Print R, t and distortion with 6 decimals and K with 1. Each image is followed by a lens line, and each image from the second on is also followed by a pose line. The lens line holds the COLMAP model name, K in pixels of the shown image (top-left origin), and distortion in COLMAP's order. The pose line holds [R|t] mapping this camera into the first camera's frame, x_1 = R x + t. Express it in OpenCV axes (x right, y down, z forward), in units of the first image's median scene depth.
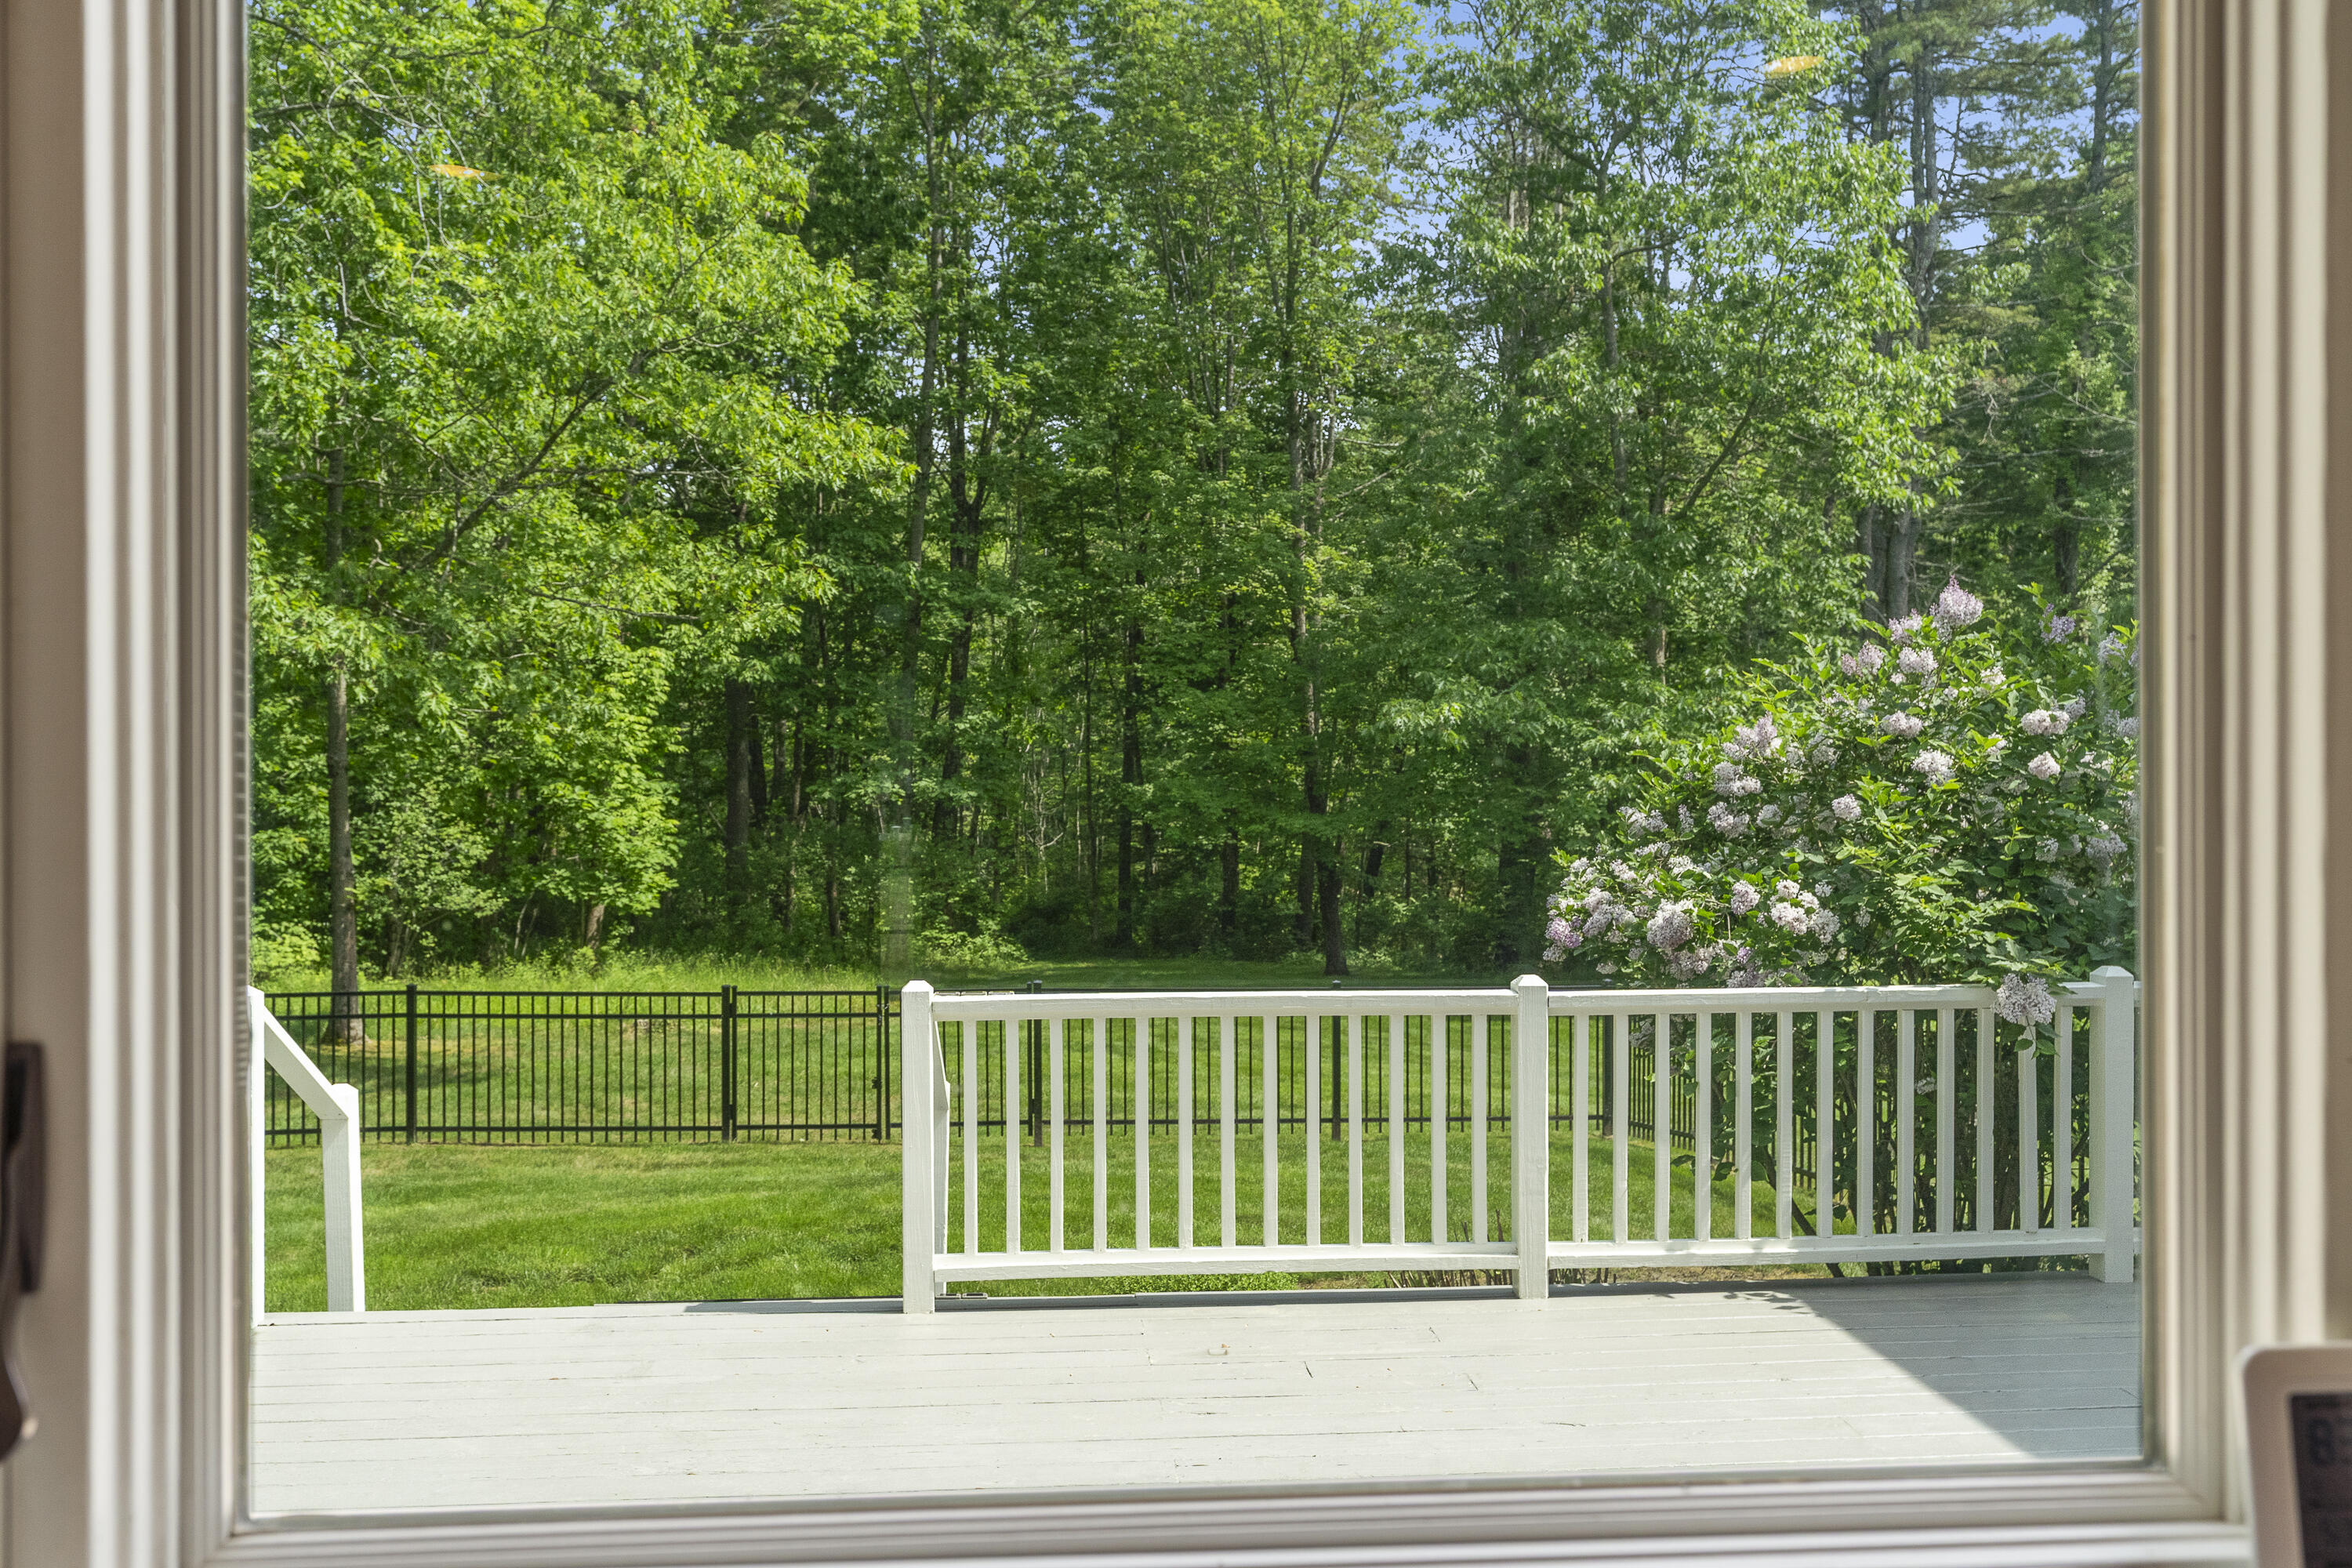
lens RADIAL K [[1961.0, 0, 1174.9], [0, 1961.0, 783.8], [0, 0, 1]] dist [0.000700, -0.000710]
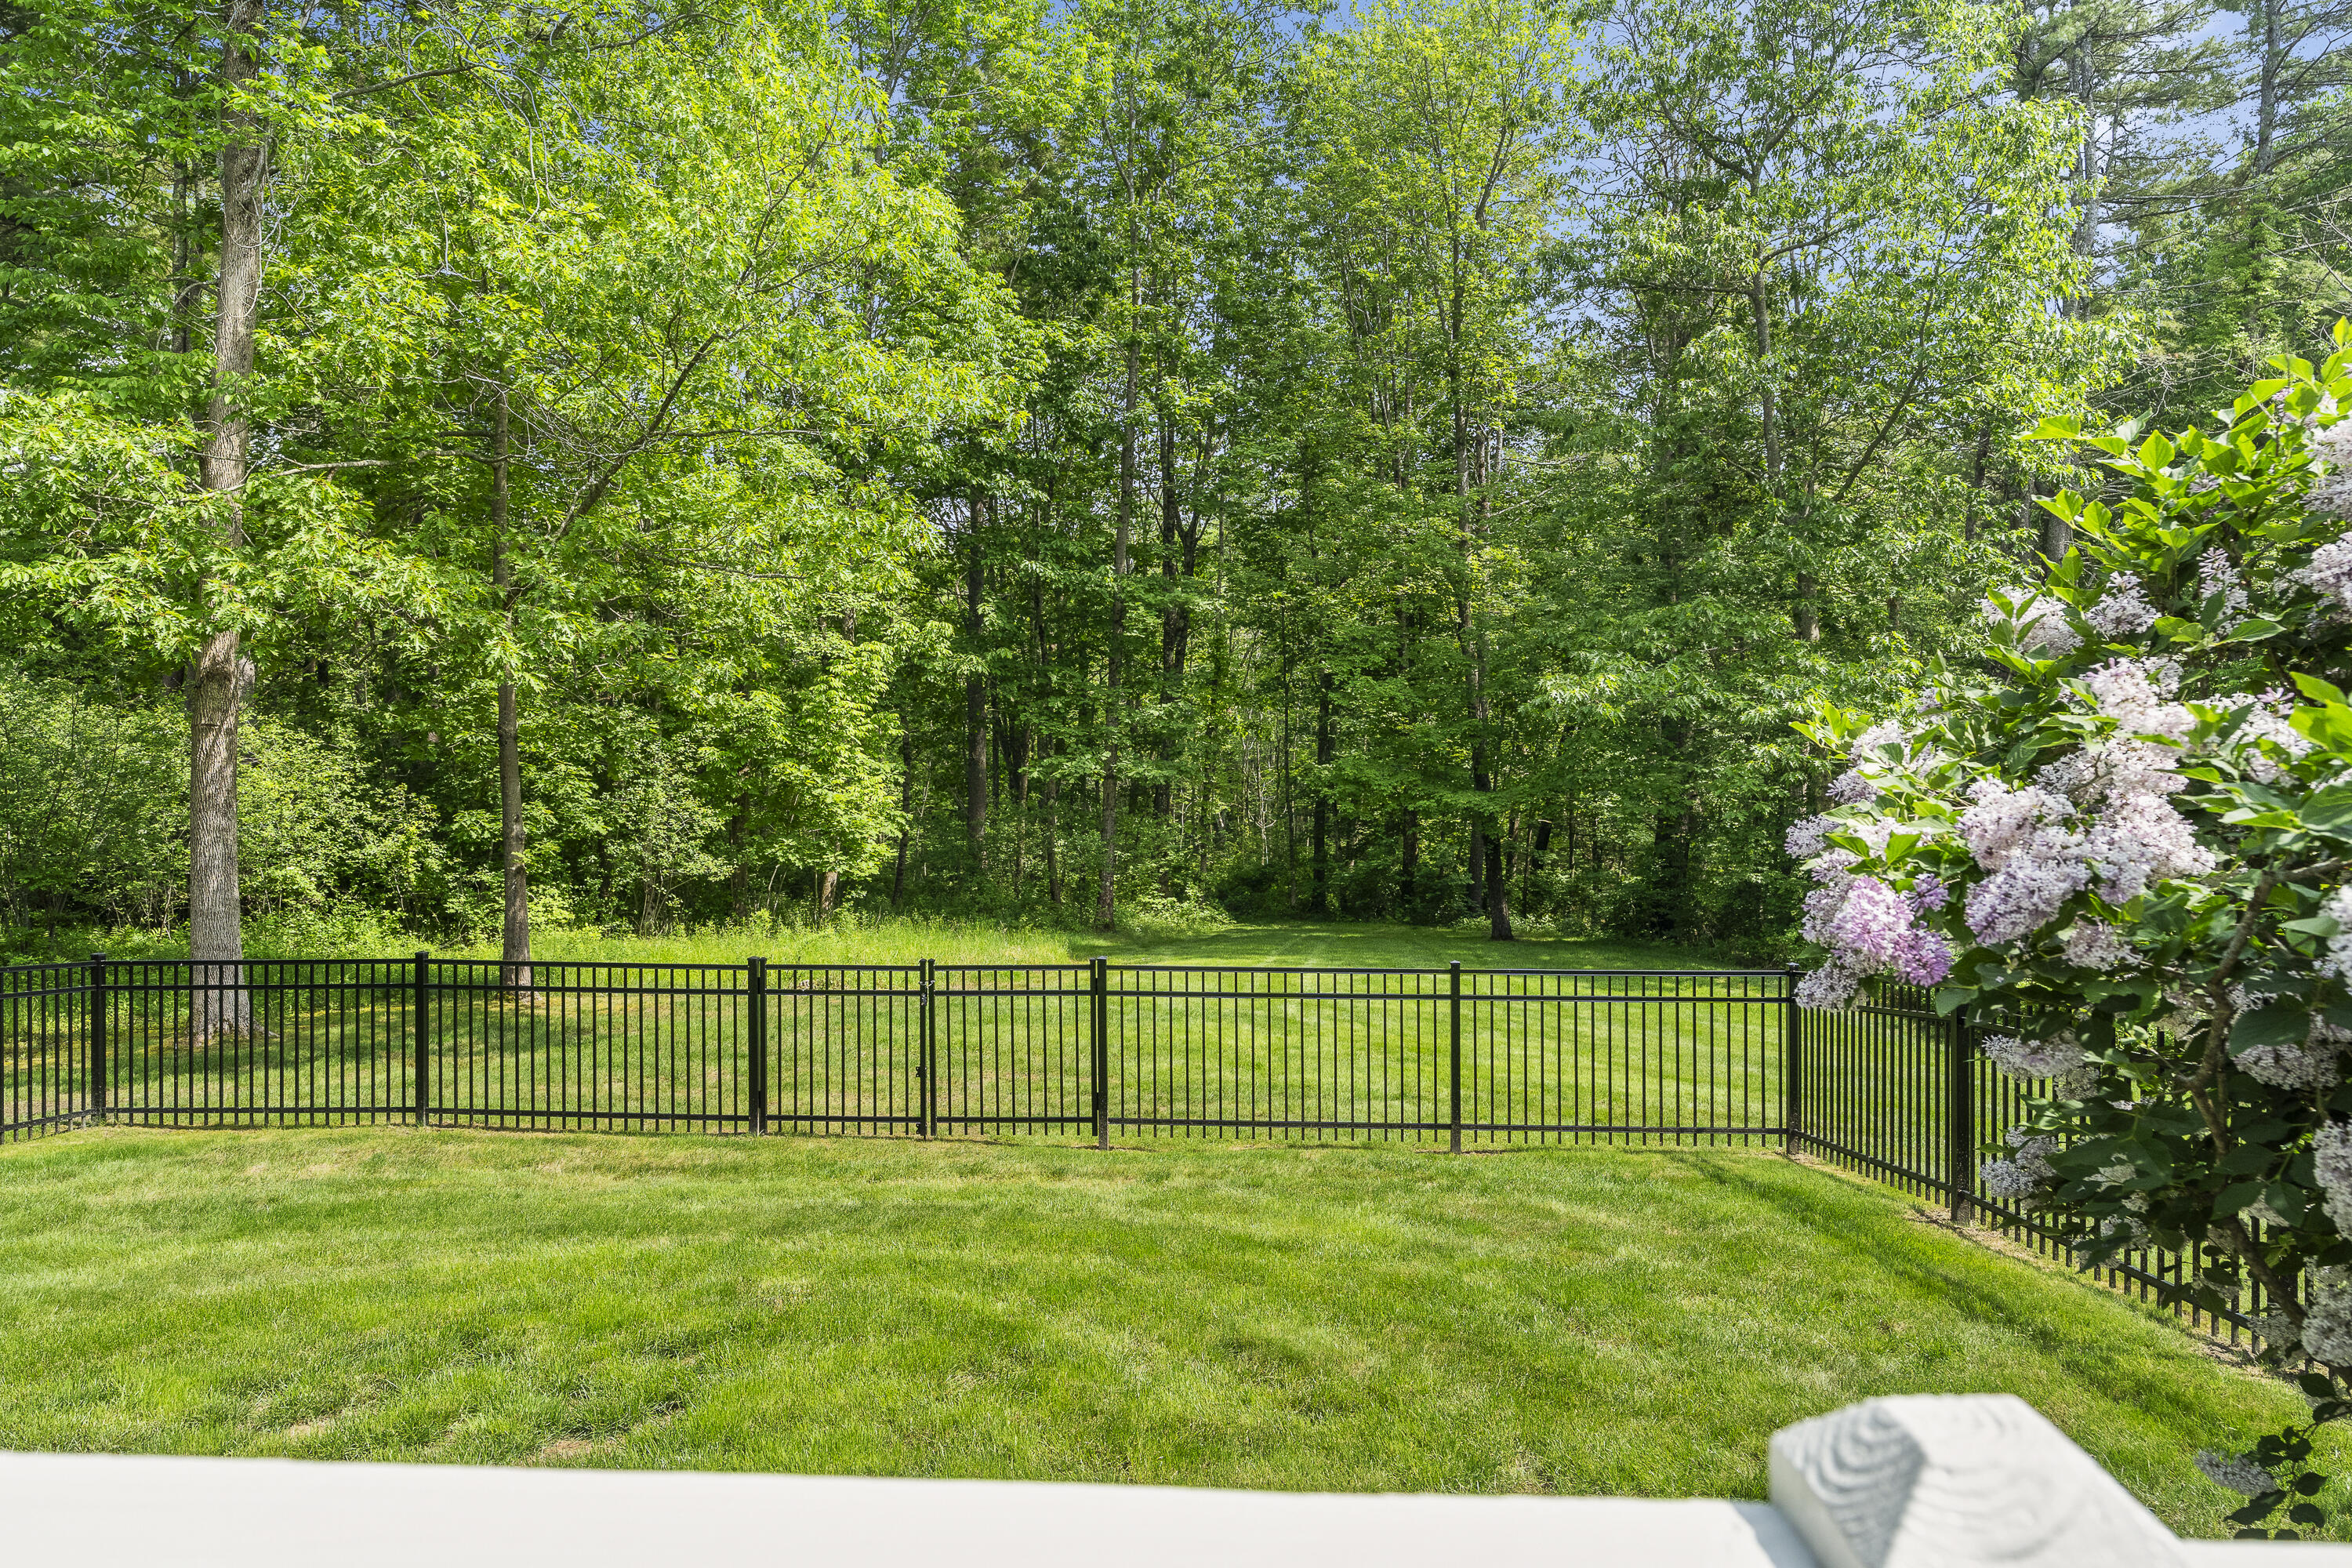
lens RADIAL K [[1499.0, 0, 1176.3], [0, 1499.0, 789.9], [0, 0, 1]] dist [-0.005320, 0.002137]
pose [[0.989409, -0.003004, -0.145123, 0.029936], [0.003578, 0.999987, 0.003694, 0.012680], [0.145110, -0.004174, 0.989407, 0.180278]]
